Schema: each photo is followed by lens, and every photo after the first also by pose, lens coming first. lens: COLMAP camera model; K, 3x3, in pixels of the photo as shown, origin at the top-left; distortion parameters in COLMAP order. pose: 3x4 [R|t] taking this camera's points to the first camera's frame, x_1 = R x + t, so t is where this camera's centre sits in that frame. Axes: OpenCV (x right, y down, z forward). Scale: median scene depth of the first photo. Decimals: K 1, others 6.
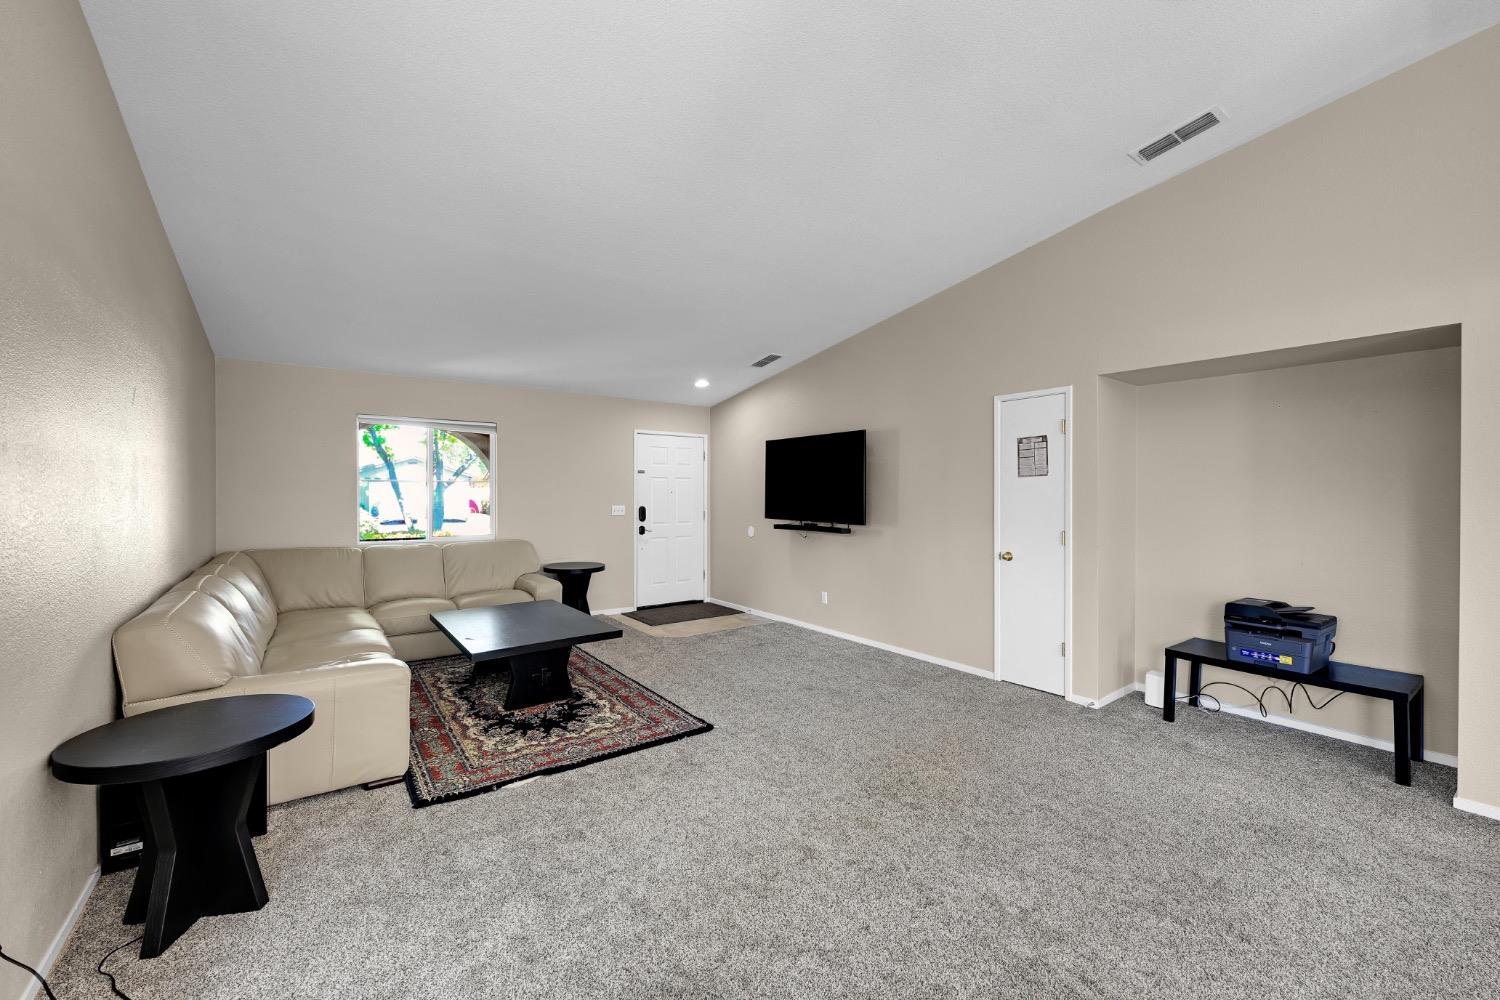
lens RADIAL K [[589.5, 0, 750.0], [0, 589.5, 500.0], [0, 0, 1]] dist [-0.000138, -0.000090]
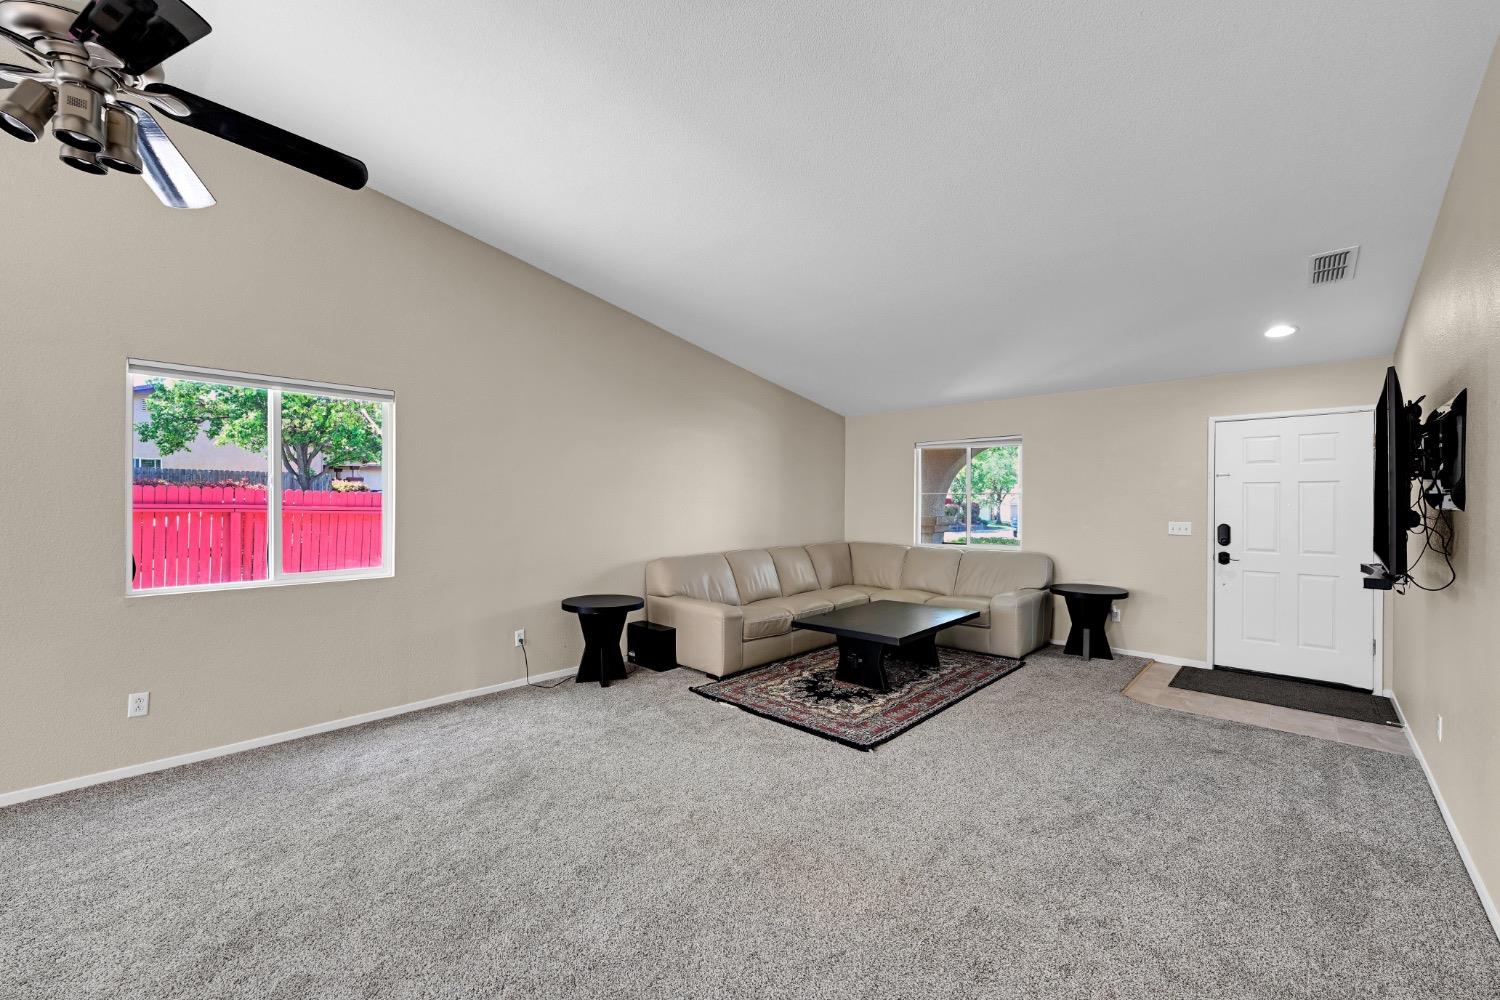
lens RADIAL K [[589.5, 0, 750.0], [0, 589.5, 500.0], [0, 0, 1]] dist [-0.000138, -0.000090]
pose [[0.180852, -0.009629, -0.983463, 0.824965], [-0.015421, 0.999801, -0.012624, -0.001056], [0.983389, 0.017449, 0.180667, 0.626796]]
